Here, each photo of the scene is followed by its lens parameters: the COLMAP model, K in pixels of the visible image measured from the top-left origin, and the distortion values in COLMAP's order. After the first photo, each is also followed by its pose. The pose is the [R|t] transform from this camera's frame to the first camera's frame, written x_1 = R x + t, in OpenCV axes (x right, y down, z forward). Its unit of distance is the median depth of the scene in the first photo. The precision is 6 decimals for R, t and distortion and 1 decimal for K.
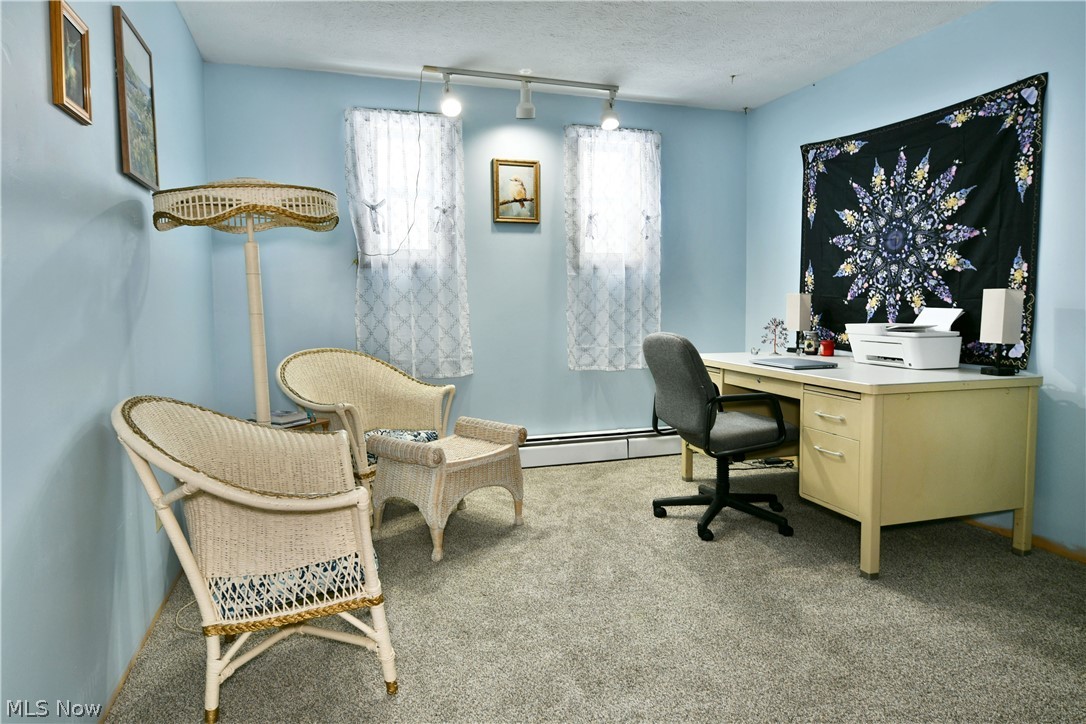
lens RADIAL K [[664.0, 0, 545.5], [0, 664.0, 368.2], [0, 0, 1]] dist [-0.010747, -0.004565]
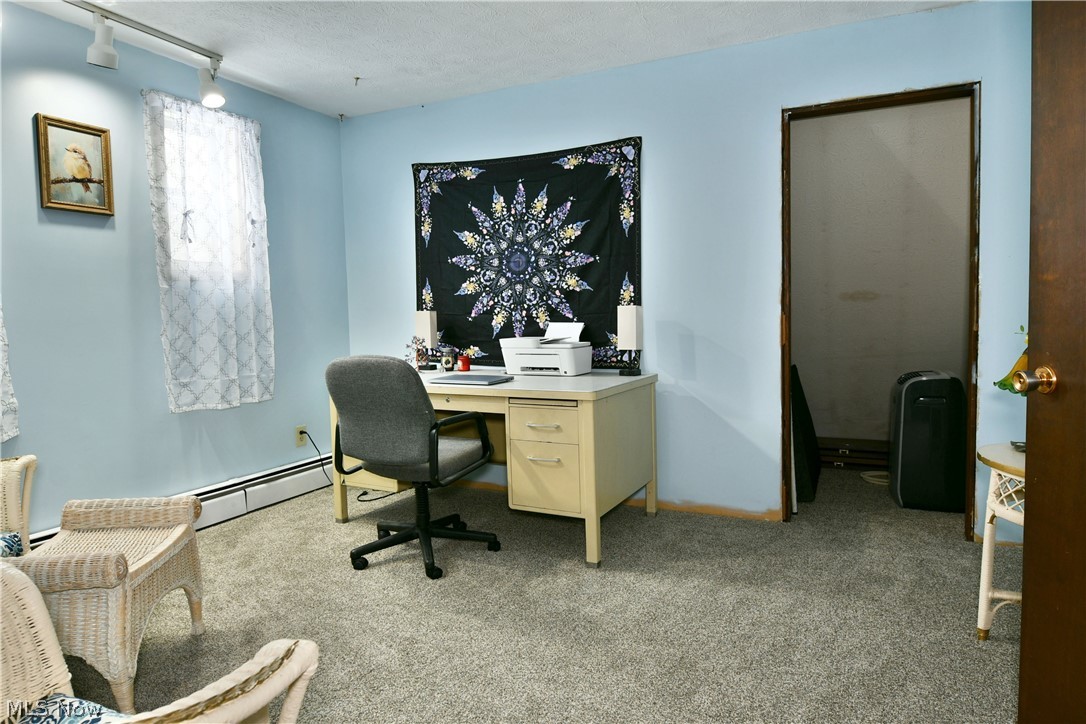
lens RADIAL K [[664.0, 0, 545.5], [0, 664.0, 368.2], [0, 0, 1]] dist [-0.010747, -0.004565]
pose [[0.691312, -0.063838, 0.719730, -0.260165], [0.086200, 0.996262, 0.005569, -0.019525], [-0.717396, 0.058191, 0.694231, 0.210631]]
